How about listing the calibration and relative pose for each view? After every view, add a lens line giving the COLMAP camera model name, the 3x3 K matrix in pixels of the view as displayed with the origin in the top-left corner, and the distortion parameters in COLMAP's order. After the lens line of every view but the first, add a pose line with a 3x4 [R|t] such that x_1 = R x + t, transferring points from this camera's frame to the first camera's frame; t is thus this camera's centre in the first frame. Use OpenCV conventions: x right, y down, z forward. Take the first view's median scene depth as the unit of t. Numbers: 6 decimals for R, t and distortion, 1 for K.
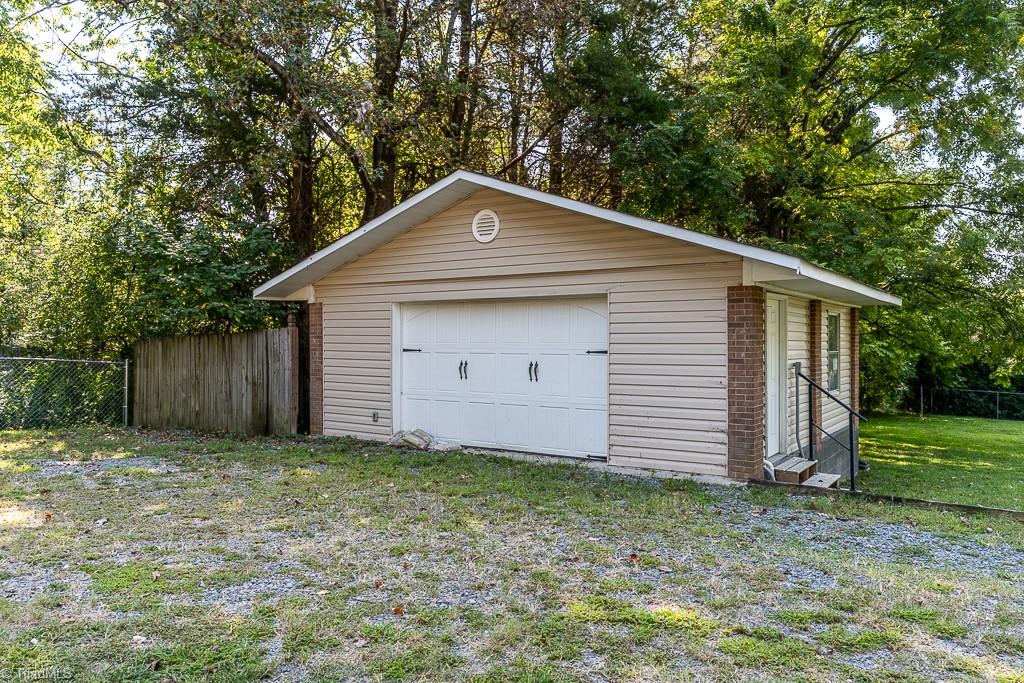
lens RADIAL K [[737.3, 0, 512.0], [0, 737.3, 341.5], [0, 0, 1]] dist [0.001080, -0.000263]
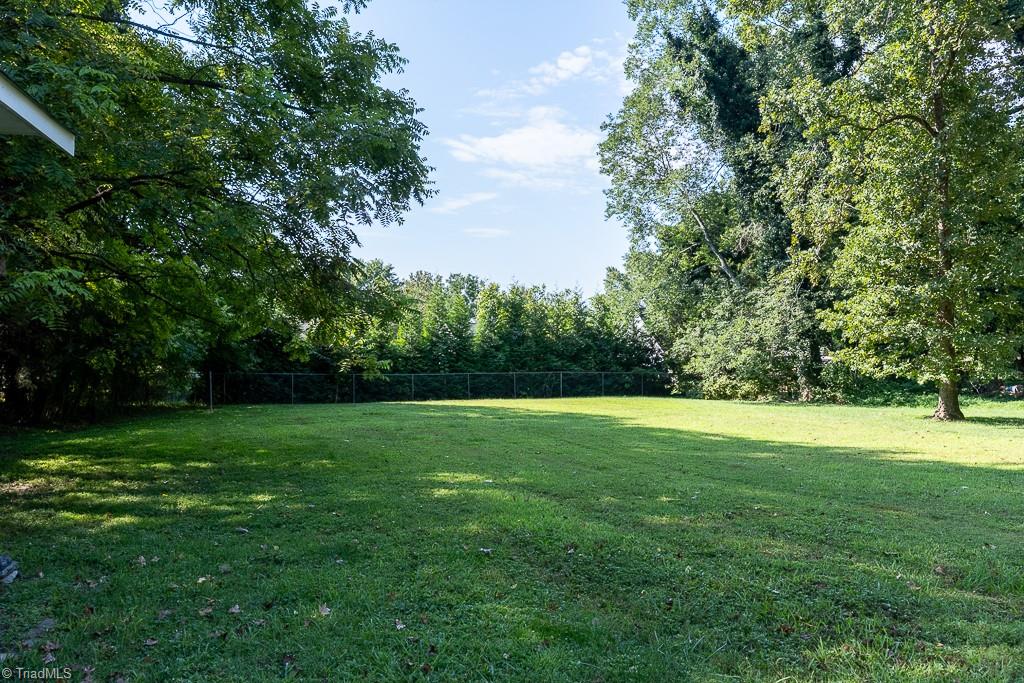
lens RADIAL K [[737.3, 0, 512.0], [0, 737.3, 341.5], [0, 0, 1]] dist [0.001080, -0.000263]
pose [[0.642520, -0.014237, 0.766137, 0.140242], [0.004329, 0.999879, 0.014950, 0.016431], [-0.766257, -0.006289, 0.642504, 0.214424]]
